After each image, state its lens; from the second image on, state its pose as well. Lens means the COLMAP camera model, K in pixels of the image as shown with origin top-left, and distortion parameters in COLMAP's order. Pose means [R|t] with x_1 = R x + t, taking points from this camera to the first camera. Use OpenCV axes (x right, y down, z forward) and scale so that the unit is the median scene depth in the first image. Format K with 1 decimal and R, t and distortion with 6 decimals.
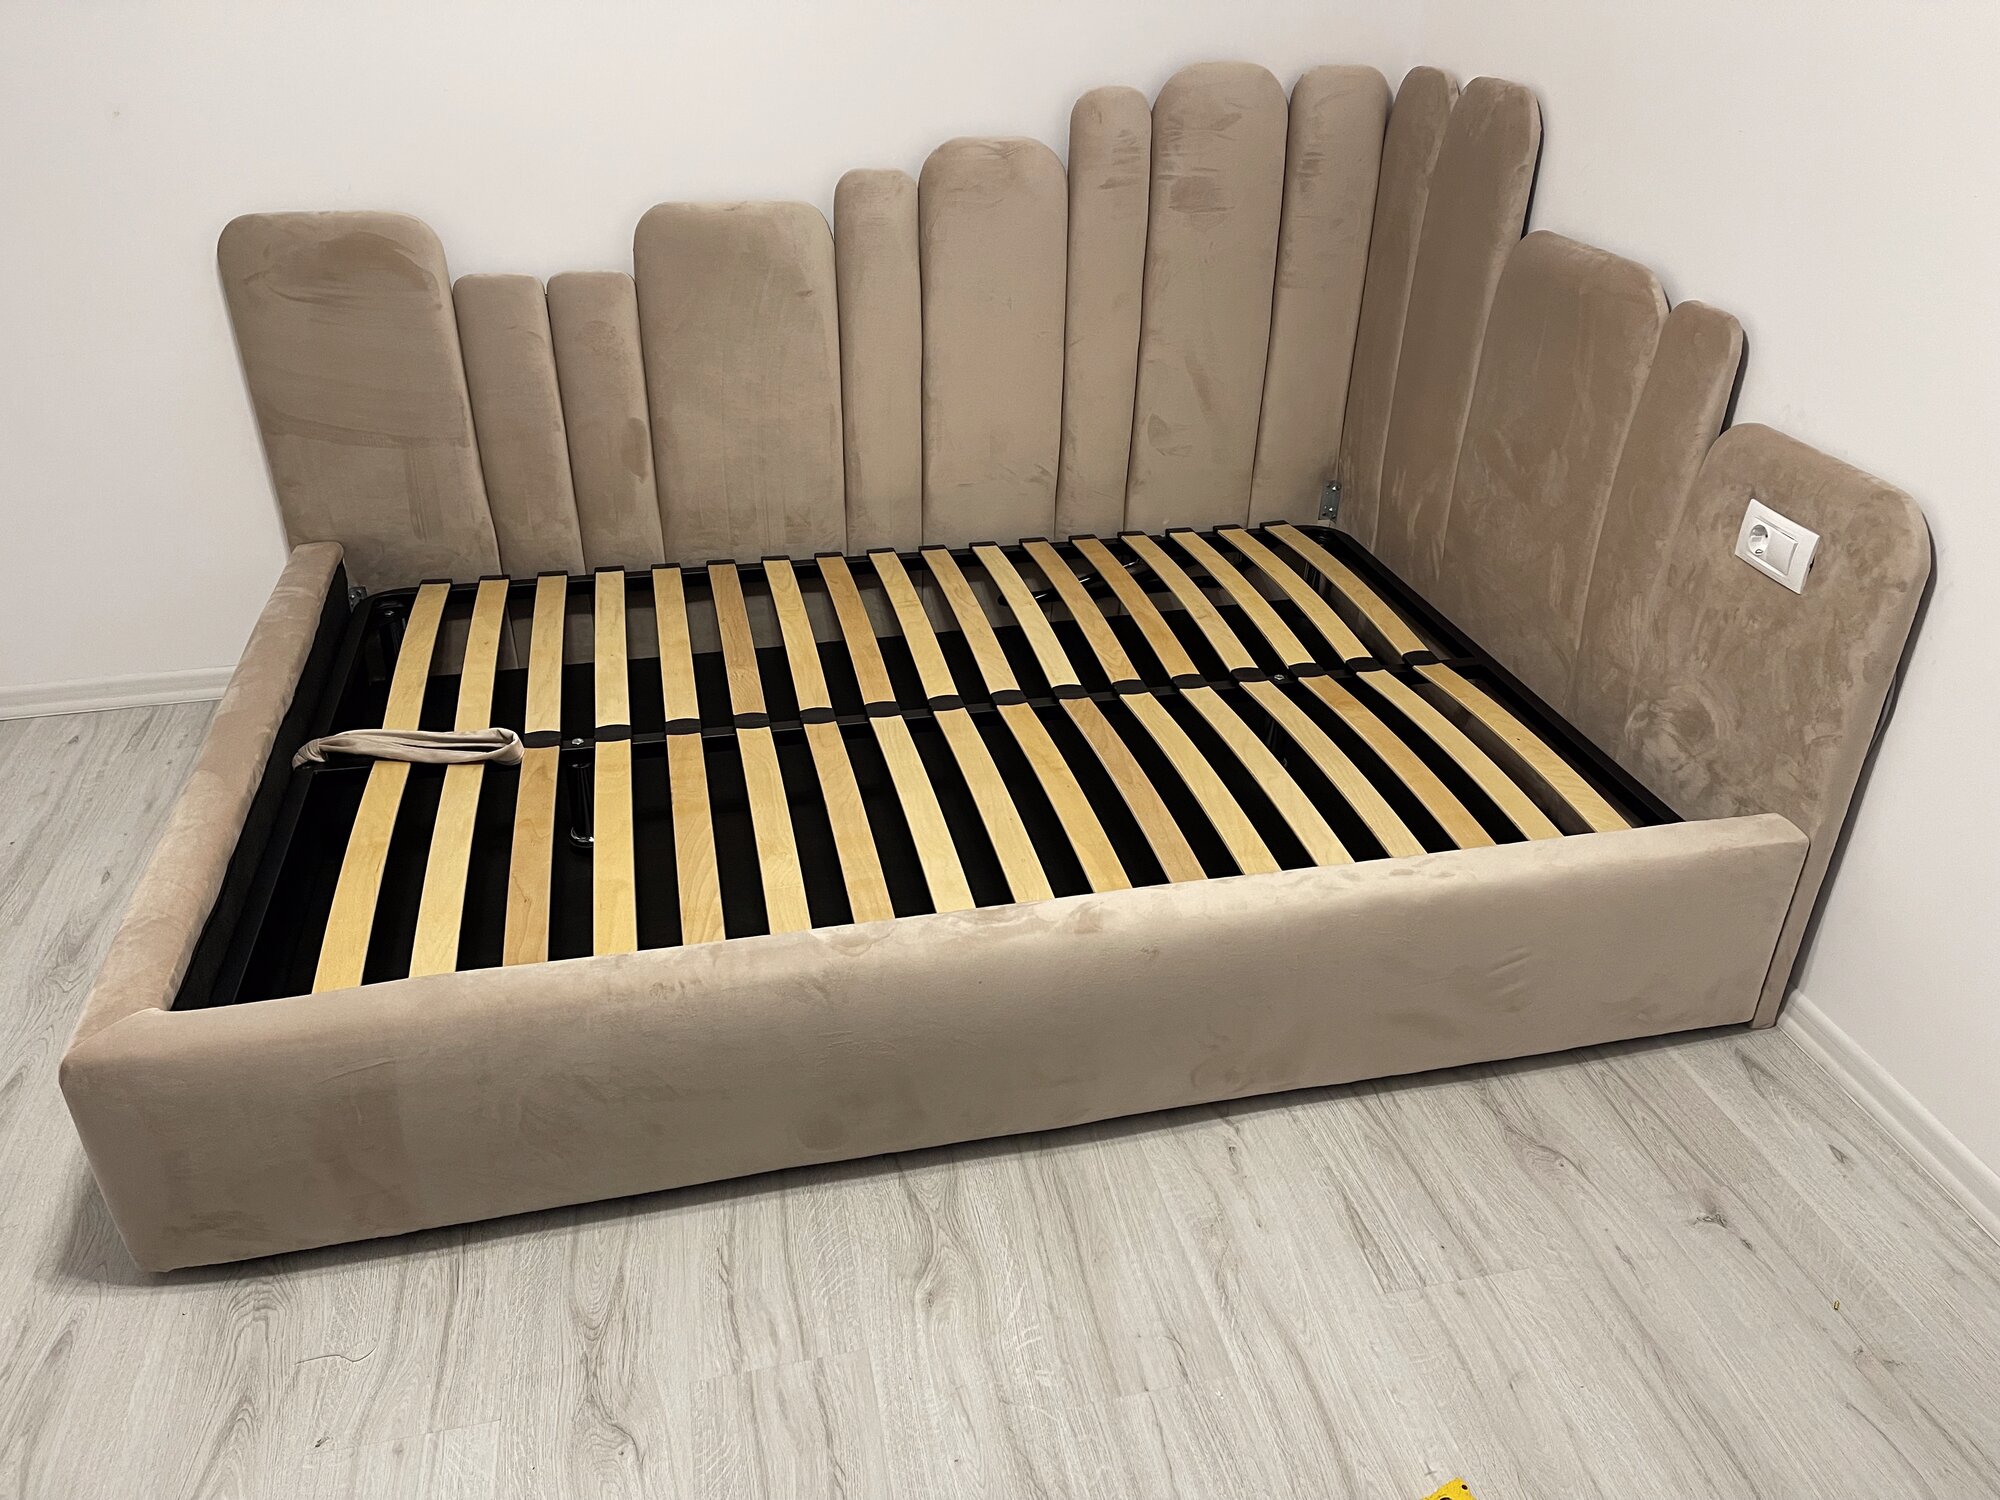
lens RADIAL K [[1515.1, 0, 1012.5], [0, 1515.1, 741.1], [0, 0, 1]] dist [0.074870, -0.096757]
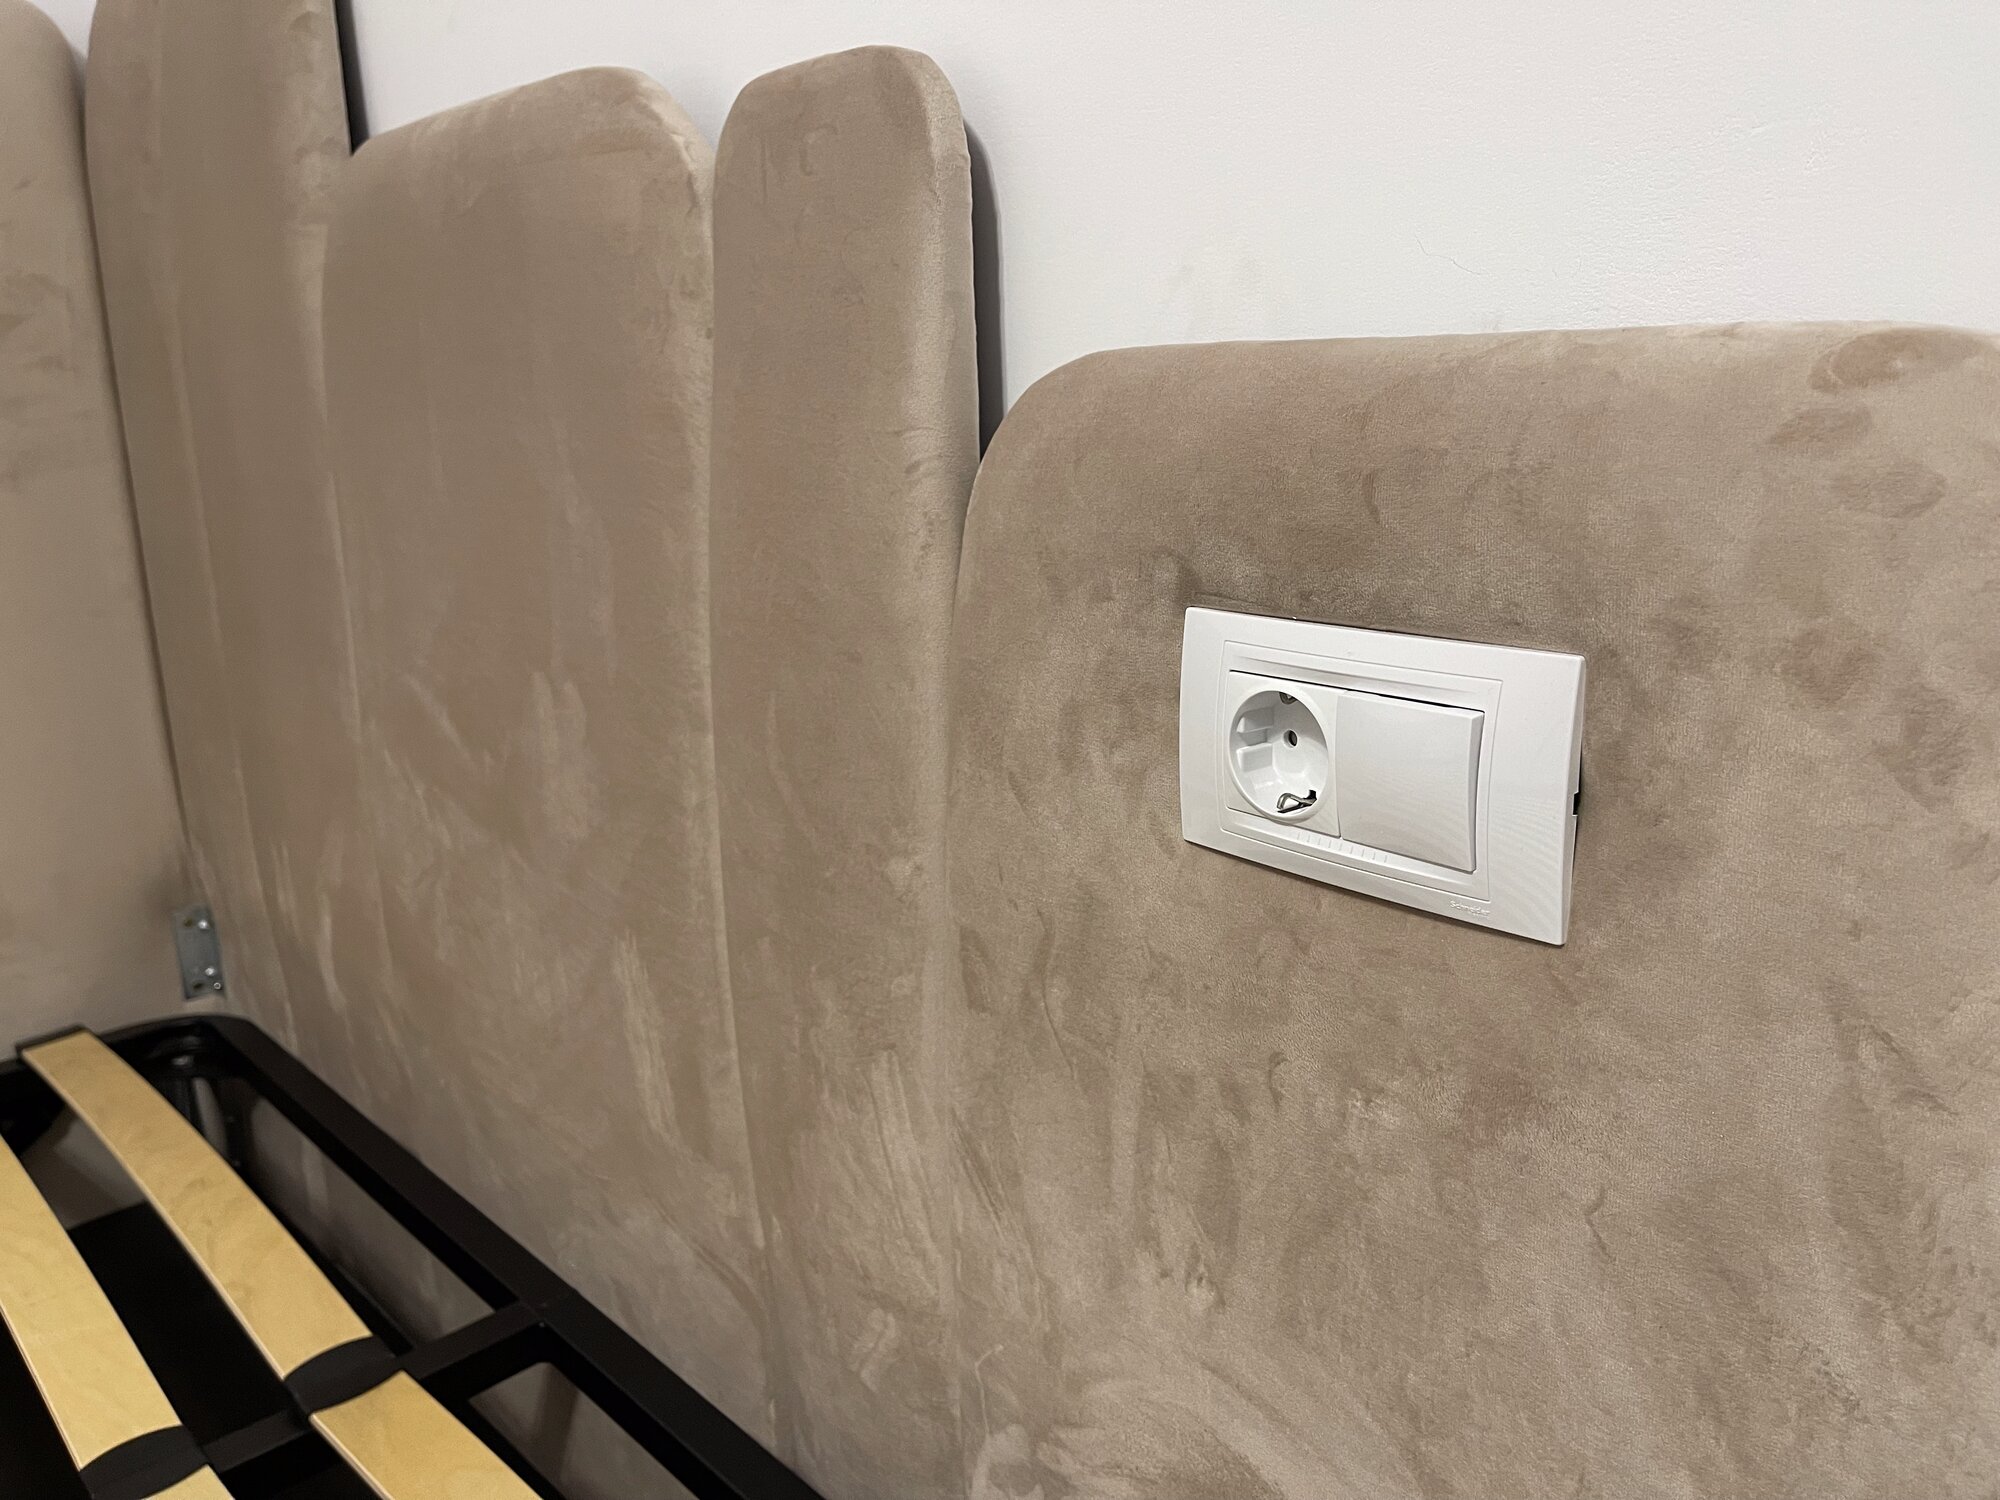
lens RADIAL K [[1515.1, 0, 1022.0], [0, 1515.1, 727.6], [0, 0, 1]] dist [0.074870, -0.096757]
pose [[0.860394, -0.169462, 0.480629, 0.327311], [0.293597, 0.935688, -0.195673, -0.096742], [-0.416560, 0.309468, 0.854814, 0.781211]]
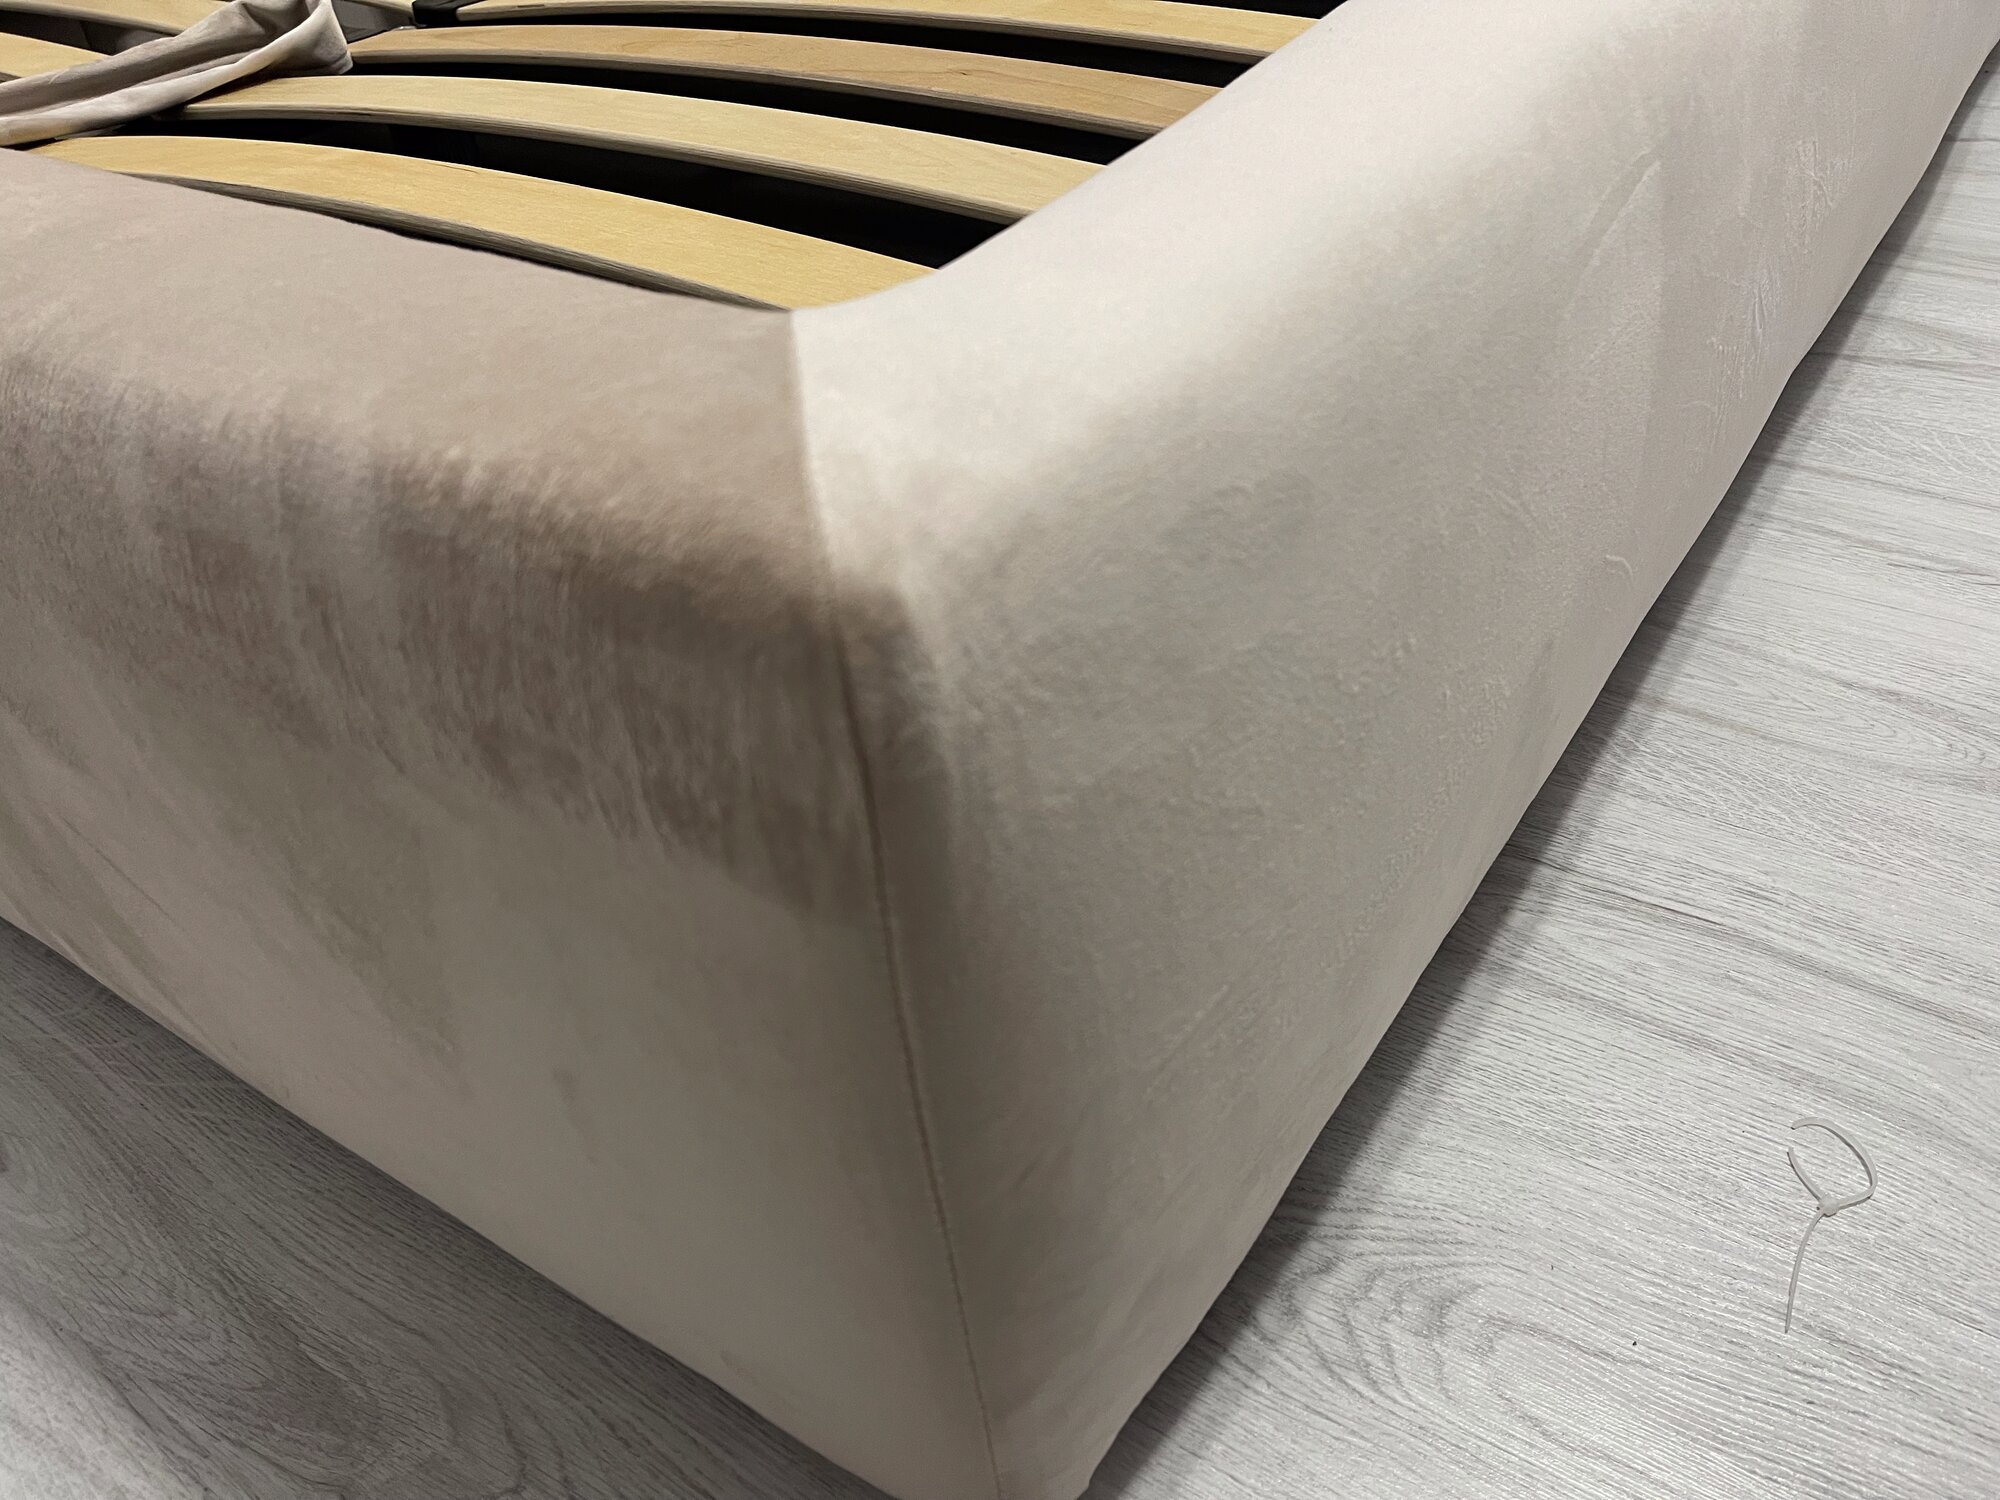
lens RADIAL K [[1515.1, 0, 984.7], [0, 1515.1, 773.1], [0, 0, 1]] dist [0.074870, -0.096757]
pose [[0.737481, -0.484820, 0.470183, -0.509918], [0.411202, 0.874605, 0.256863, 0.143986], [-0.535757, 0.003909, 0.844363, 0.654407]]
